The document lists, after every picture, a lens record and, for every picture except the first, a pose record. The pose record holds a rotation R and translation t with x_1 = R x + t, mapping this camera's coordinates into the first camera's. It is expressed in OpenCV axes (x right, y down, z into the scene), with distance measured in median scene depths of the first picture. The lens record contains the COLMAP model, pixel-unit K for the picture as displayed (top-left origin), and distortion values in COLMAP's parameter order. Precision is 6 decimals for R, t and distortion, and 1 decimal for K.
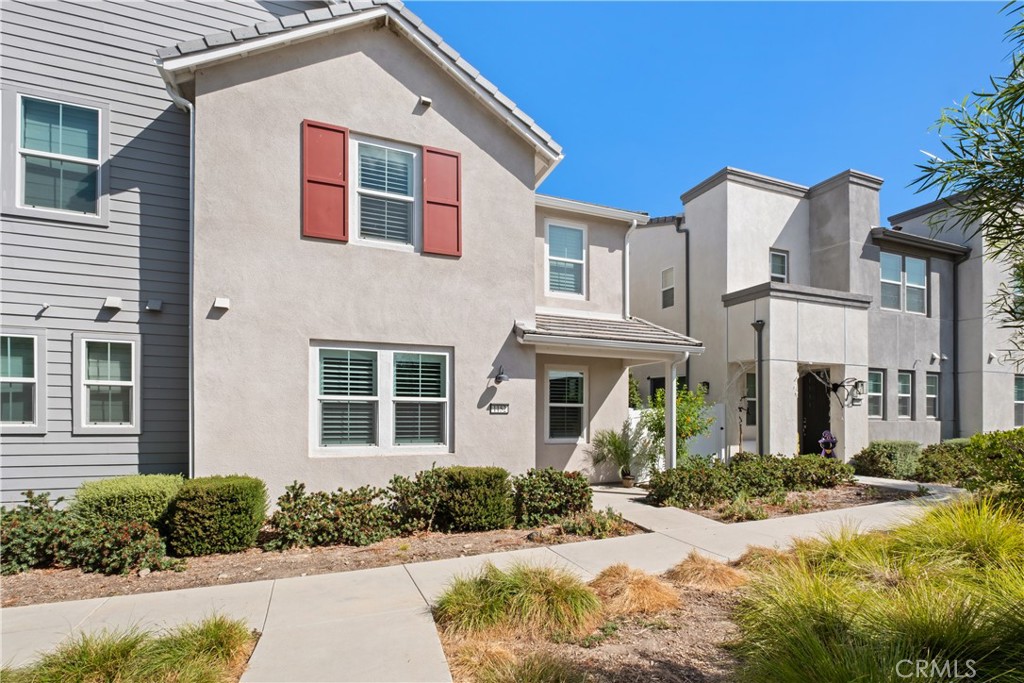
lens RADIAL K [[442.2, 0, 510.7], [0, 442.2, 338.1], [0, 0, 1]] dist [0.001543, -0.007533]
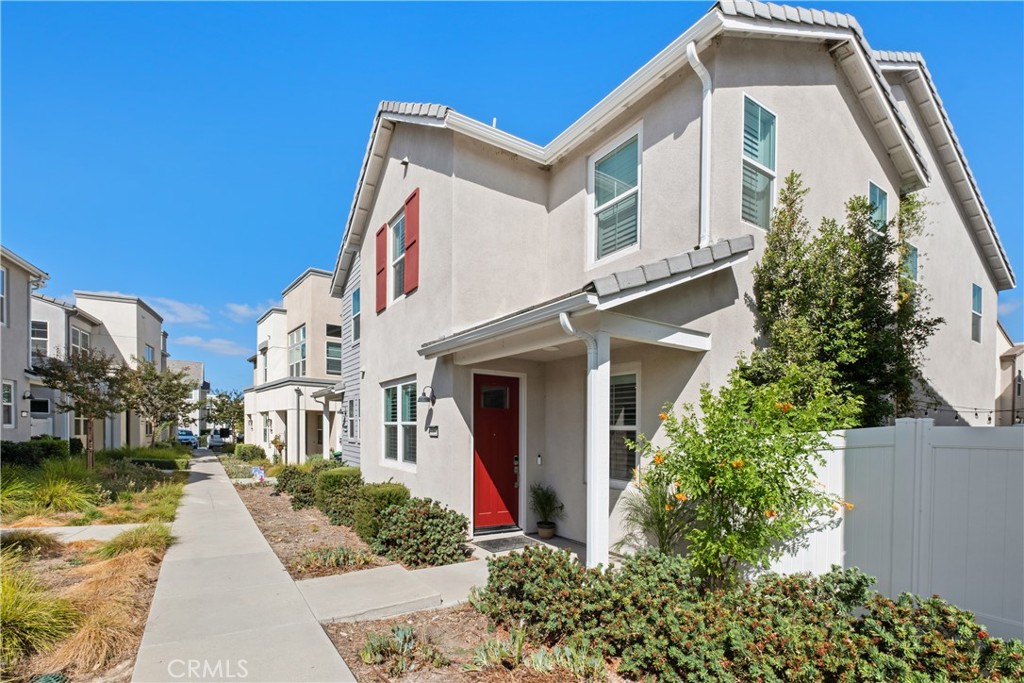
lens RADIAL K [[442.2, 0, 510.7], [0, 442.2, 338.1], [0, 0, 1]] dist [0.001543, -0.007533]
pose [[0.253912, -0.188429, -0.948695, 0.891543], [0.151628, 0.976467, -0.153363, 0.130433], [0.955268, -0.104908, 0.276508, 0.899926]]
